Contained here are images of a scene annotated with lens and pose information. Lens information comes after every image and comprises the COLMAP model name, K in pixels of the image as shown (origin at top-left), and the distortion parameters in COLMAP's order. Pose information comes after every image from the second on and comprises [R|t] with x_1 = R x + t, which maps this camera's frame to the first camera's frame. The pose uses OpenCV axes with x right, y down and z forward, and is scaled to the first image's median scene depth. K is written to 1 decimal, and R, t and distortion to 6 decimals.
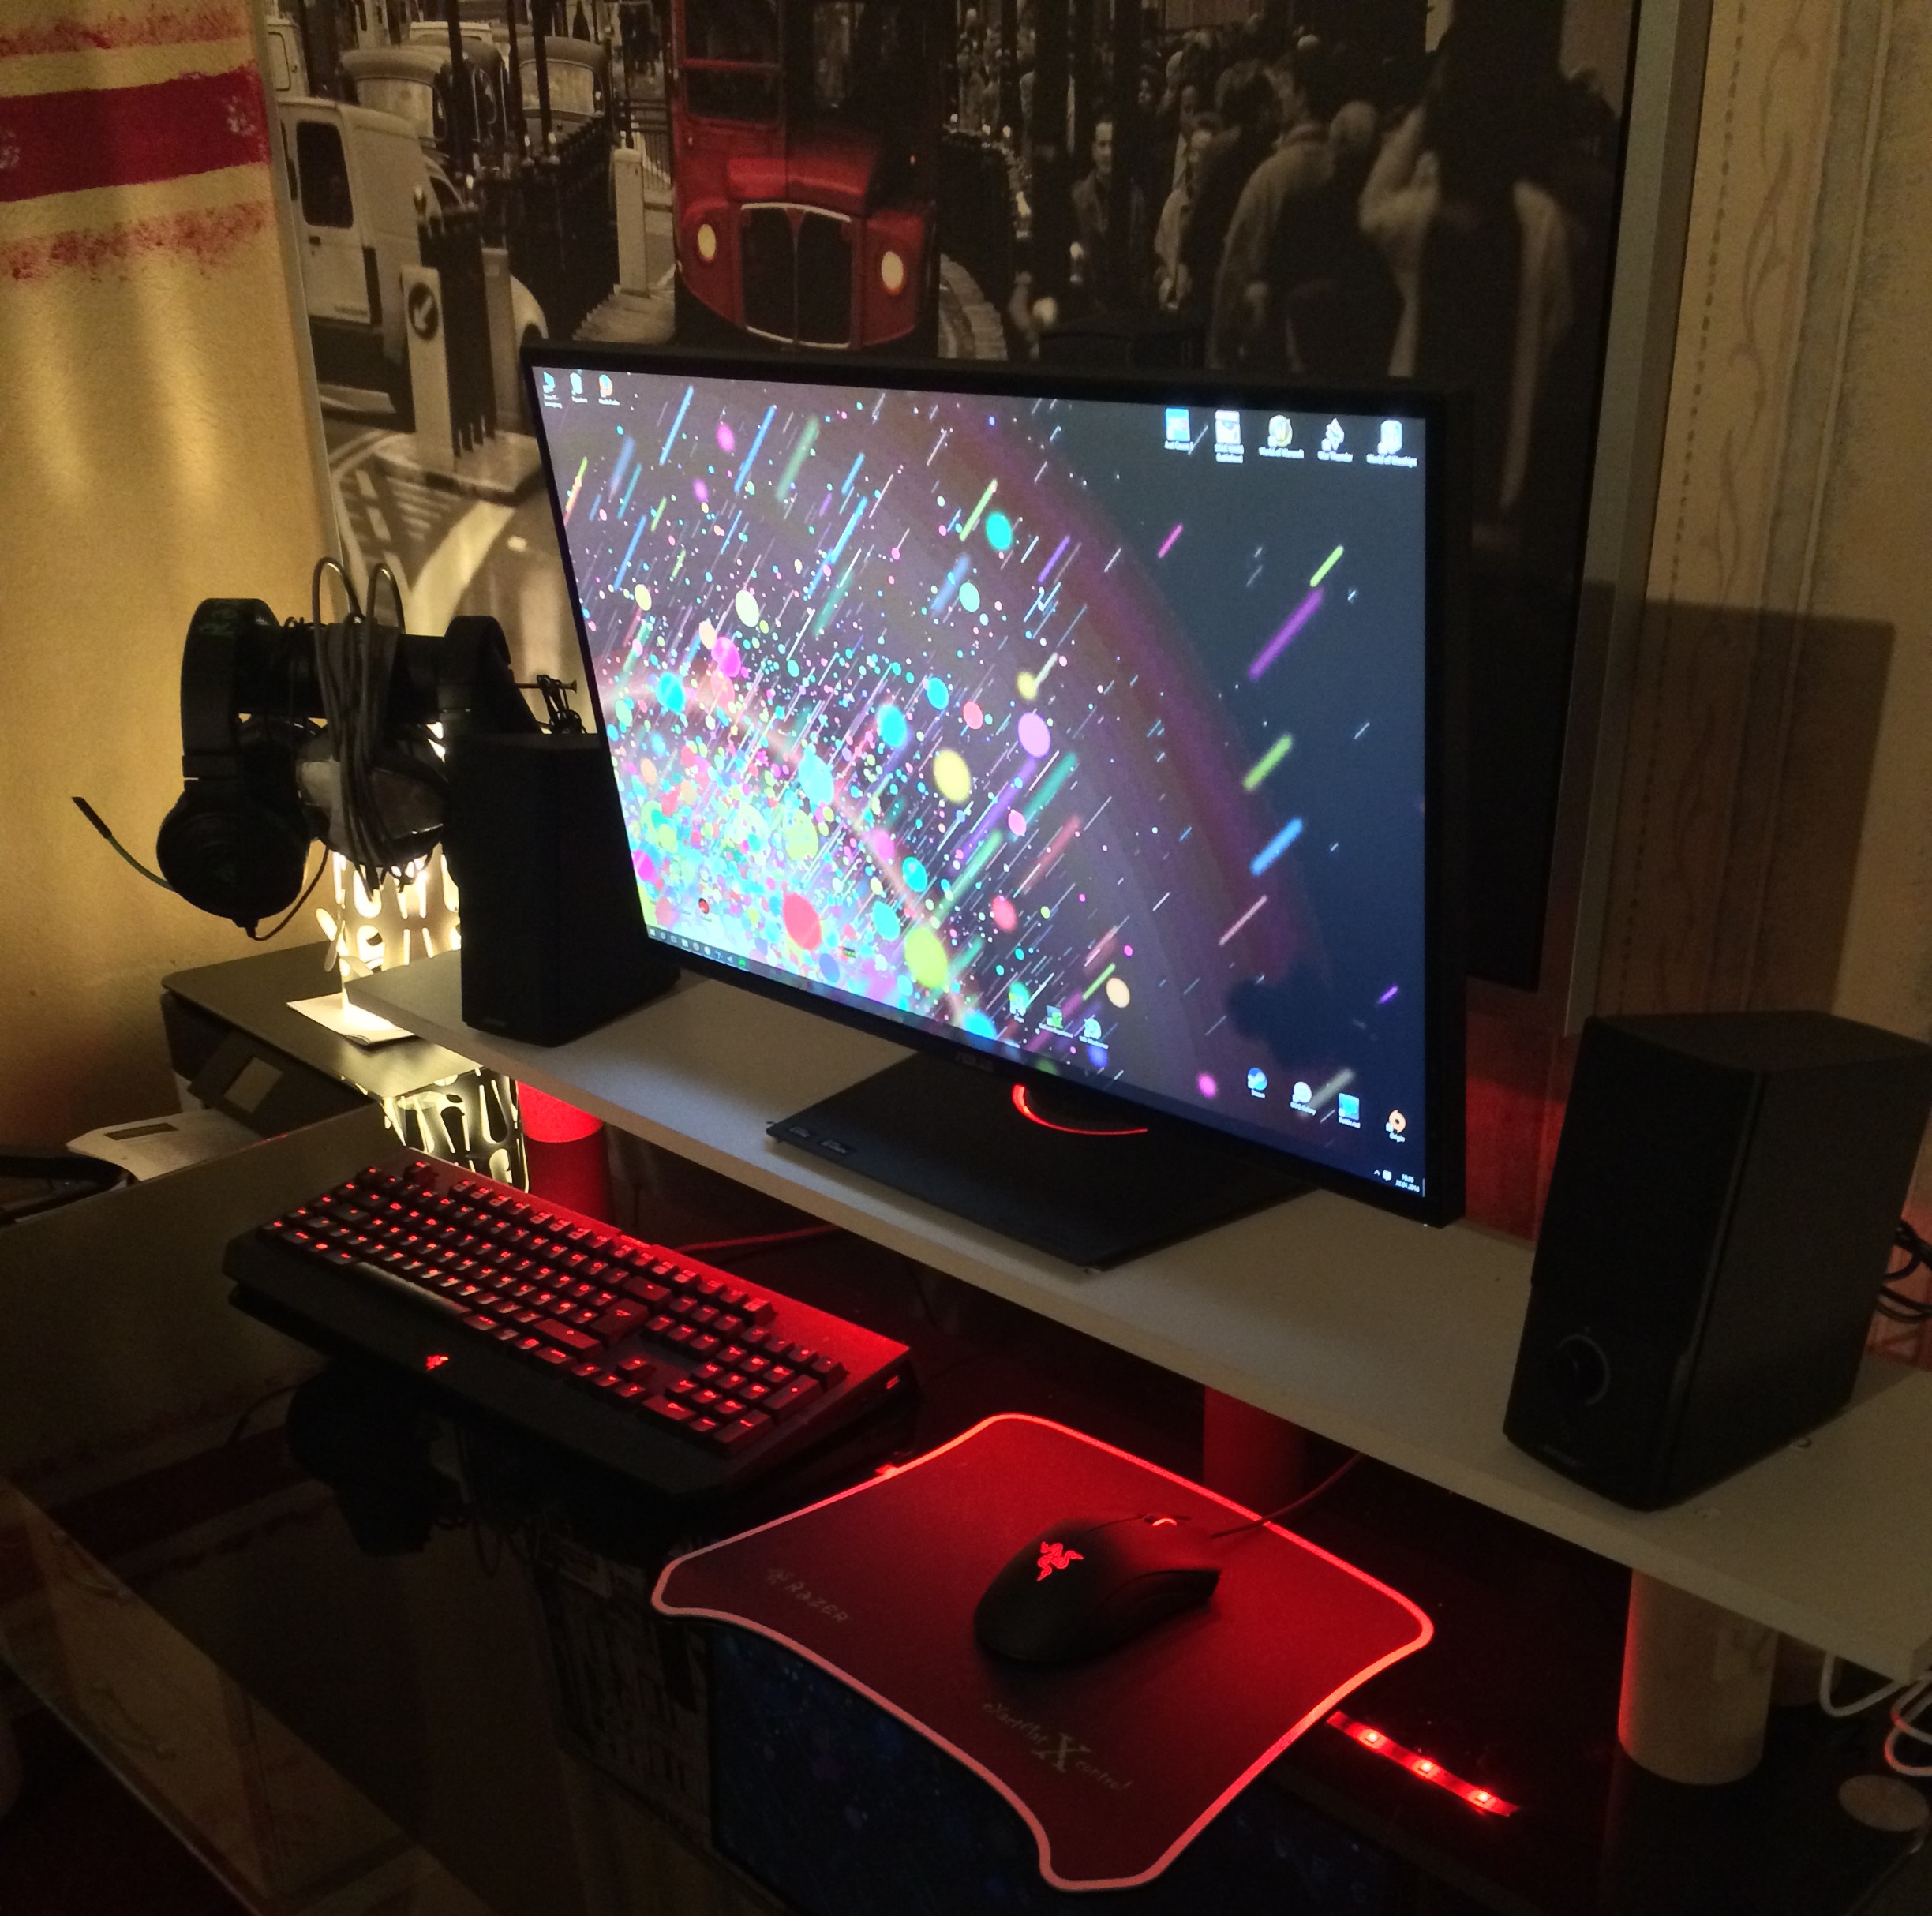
lens RADIAL K [[2187.8, 0, 960.6], [0, 2187.8, 1304.6], [0, 0, 1]] dist [0.079570, -0.108629]
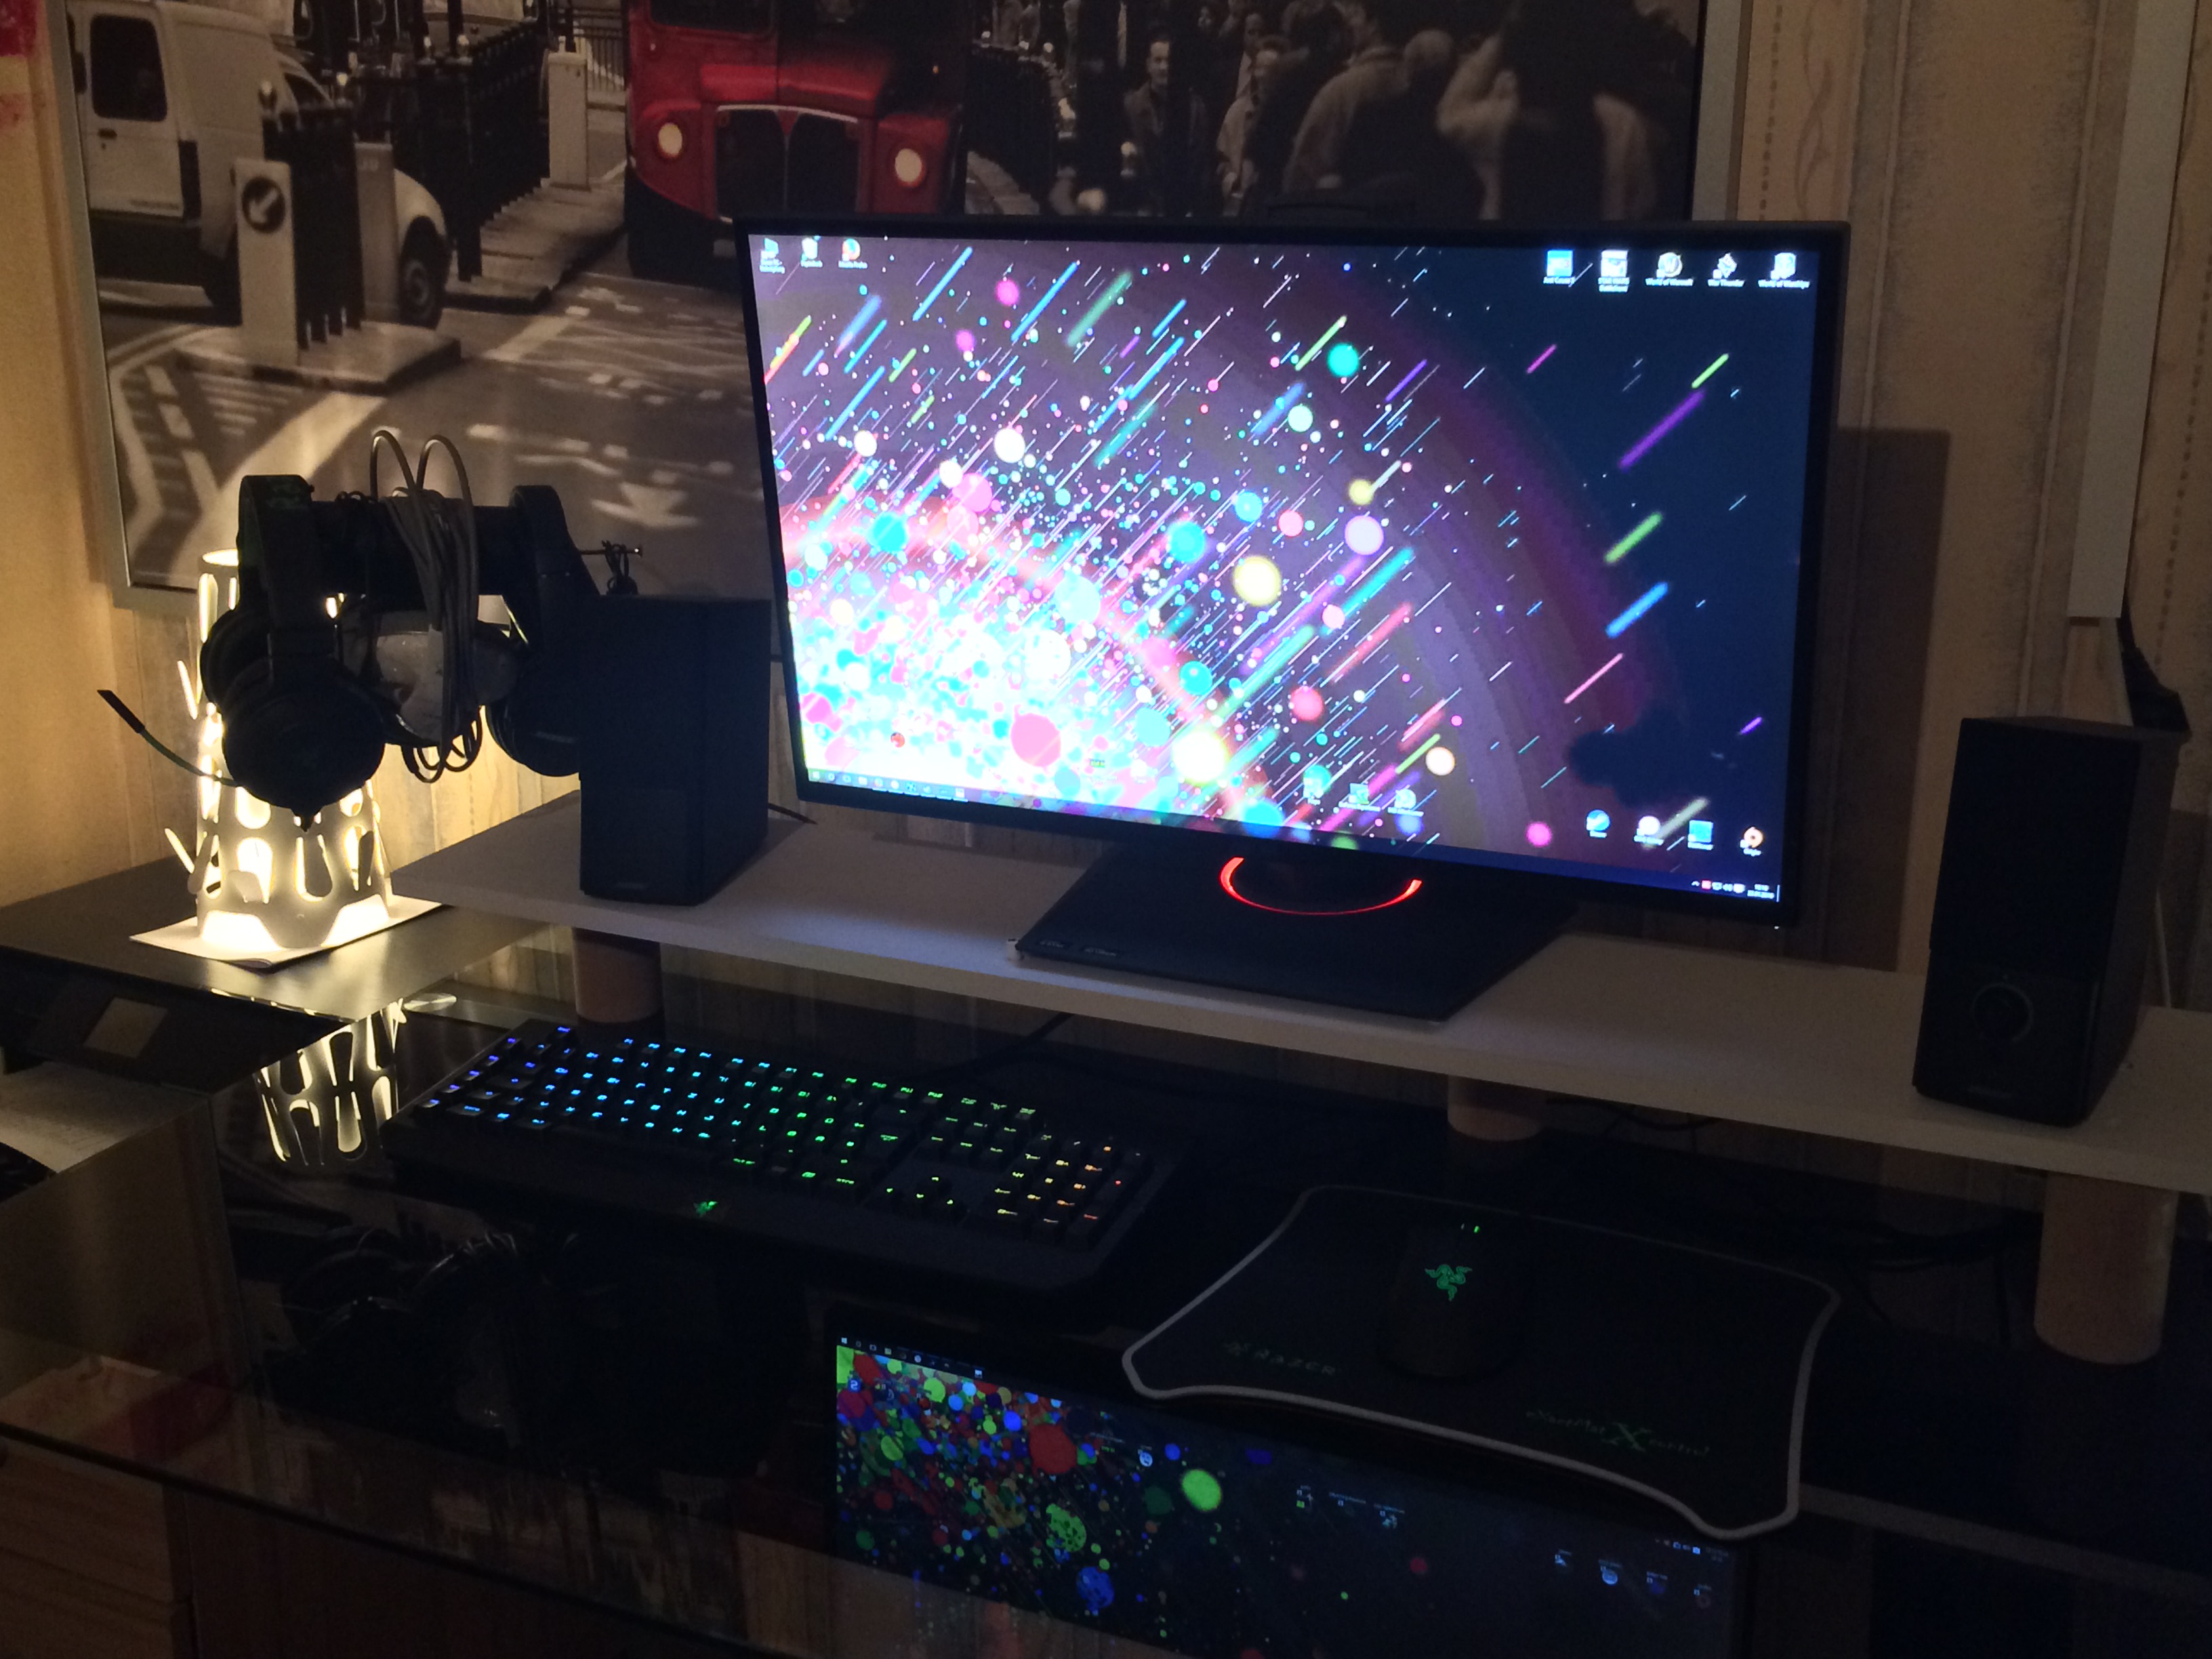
lens RADIAL K [[2404.4, 0, 1106.0], [0, 2404.4, 829.5], [0, 0, 1]] dist [0.067926, -0.068518]
pose [[0.932010, -0.076751, 0.354213, -0.445263], [0.143245, 0.975754, -0.165482, 0.057438], [-0.332924, 0.204970, 0.920407, -0.038087]]
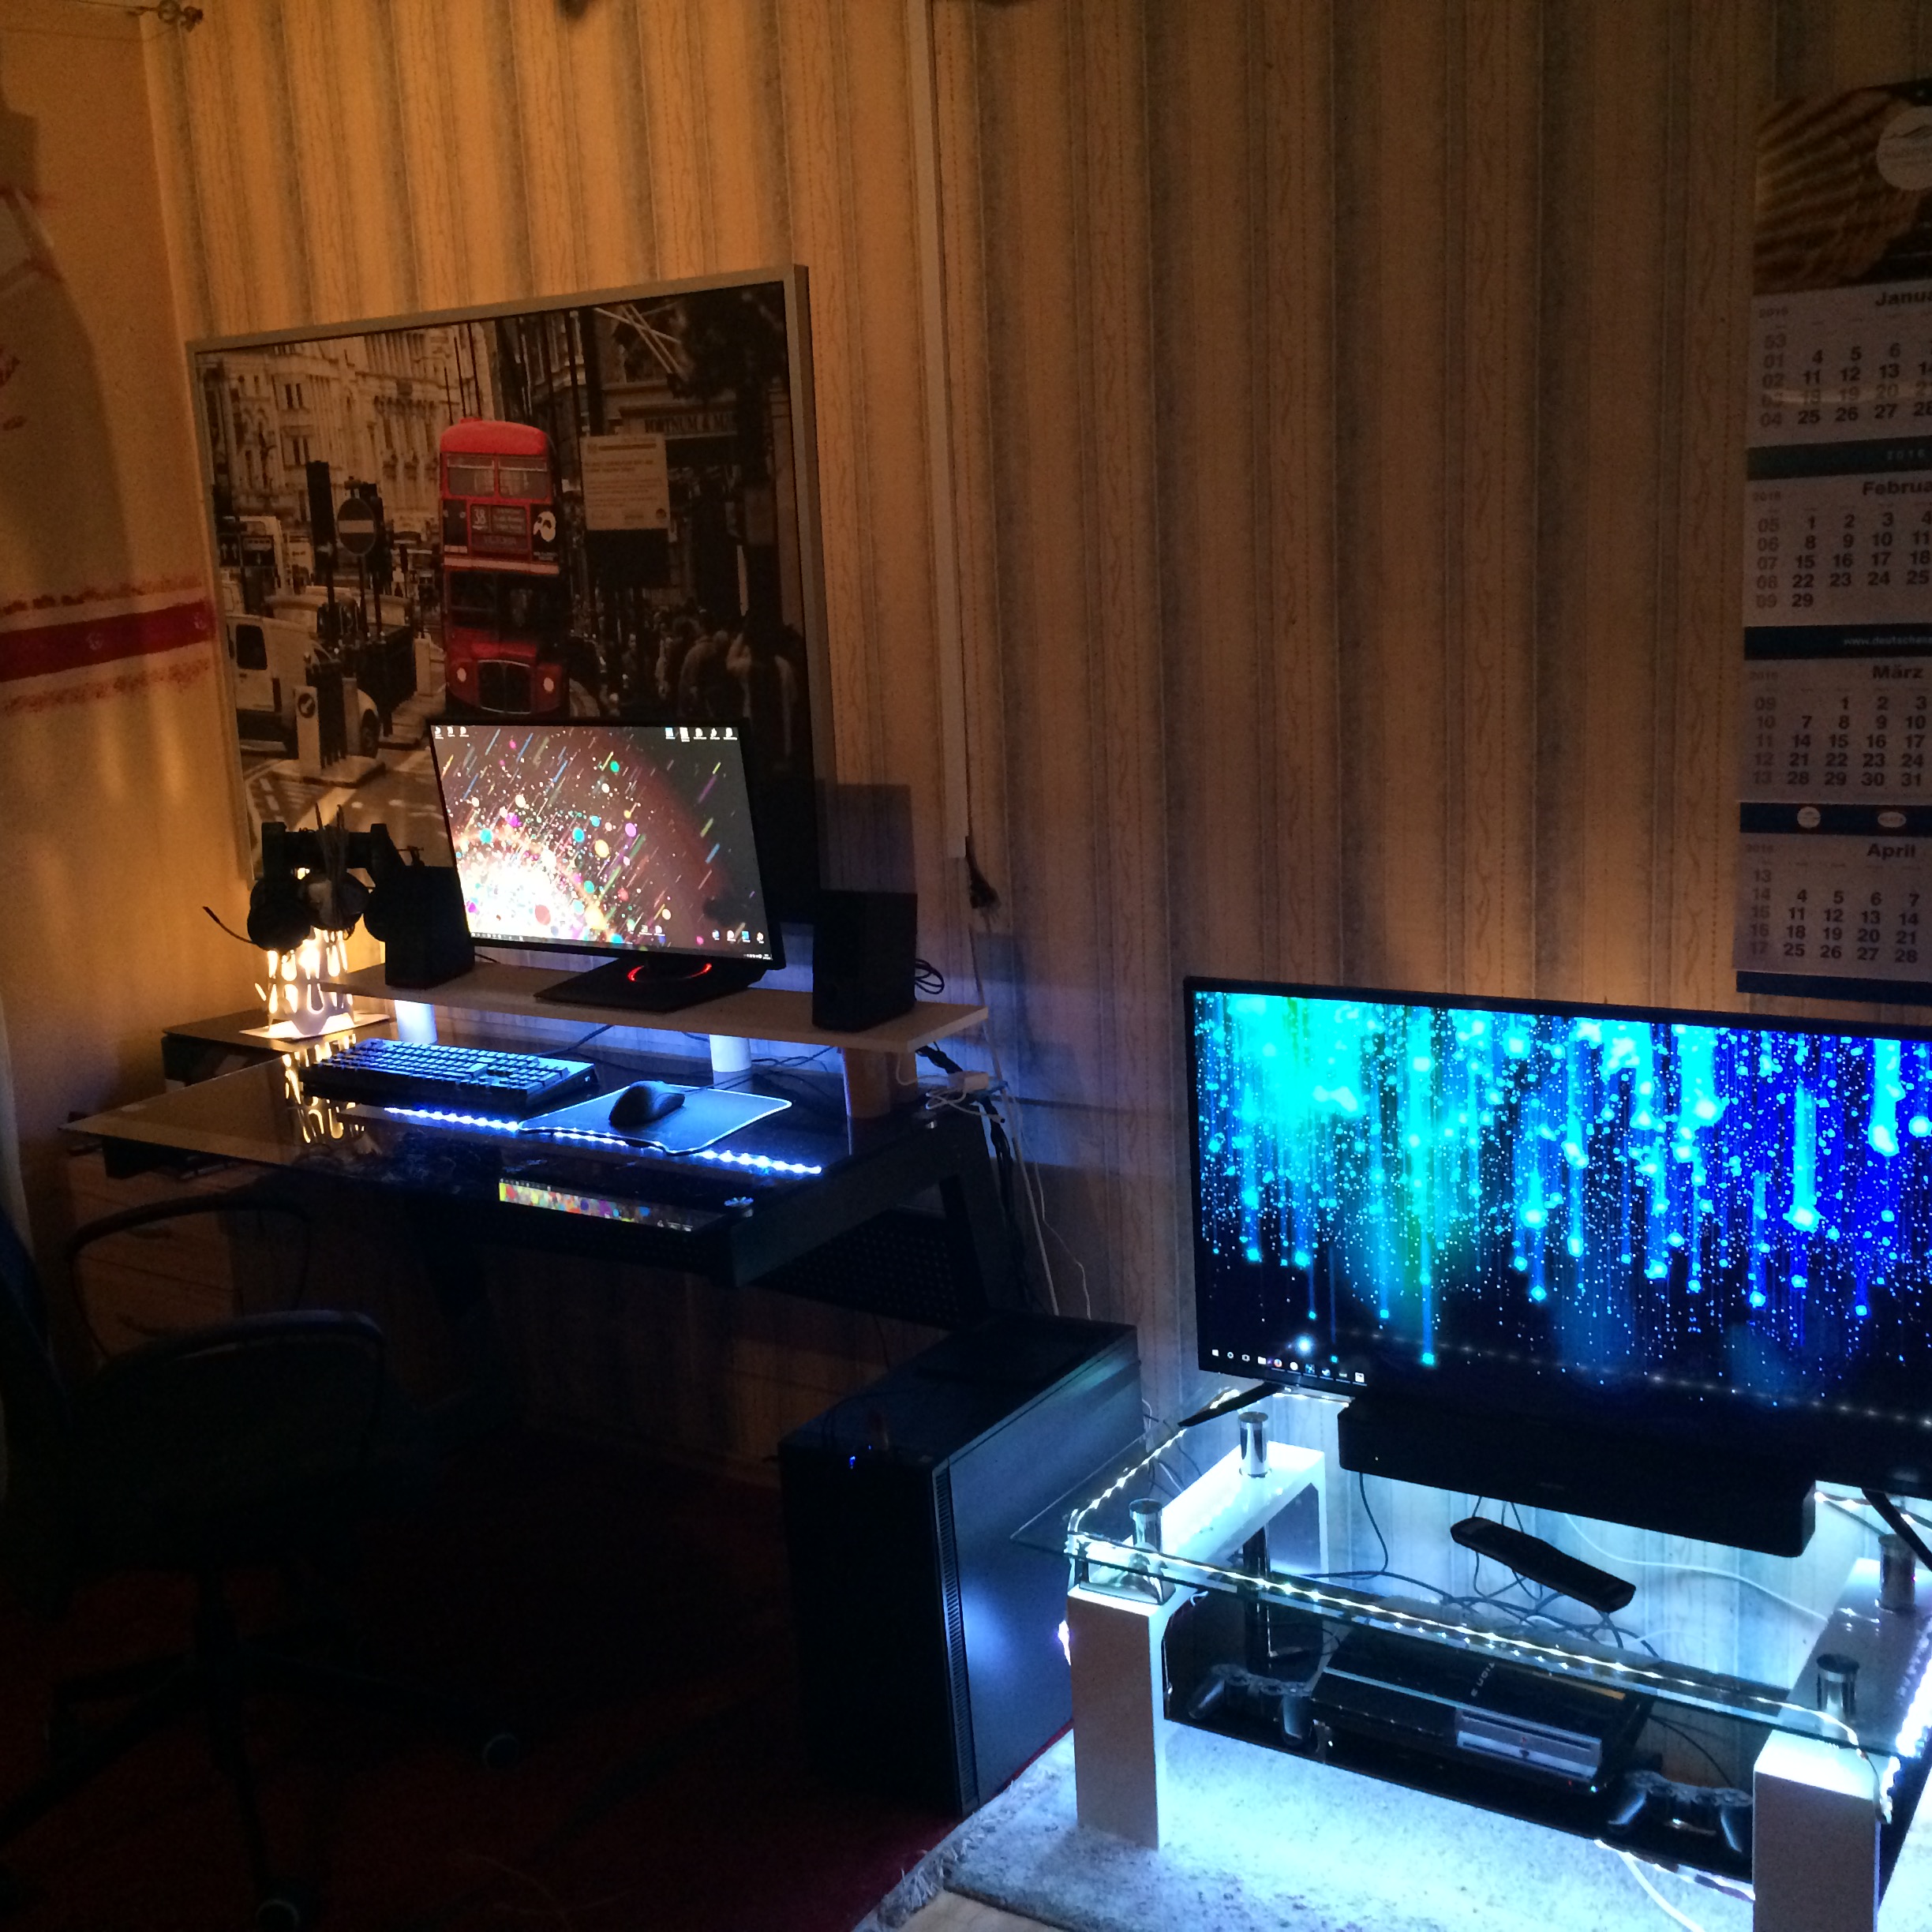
lens RADIAL K [[2210.6, 0, 966.0], [0, 2210.6, 966.0], [0, 0, 1]] dist [0.056656, 0.007300]
pose [[0.974473, -0.065309, 0.214797, -0.152392], [0.123146, 0.955470, -0.268164, 0.658406], [-0.187719, 0.287770, 0.939122, -1.568815]]
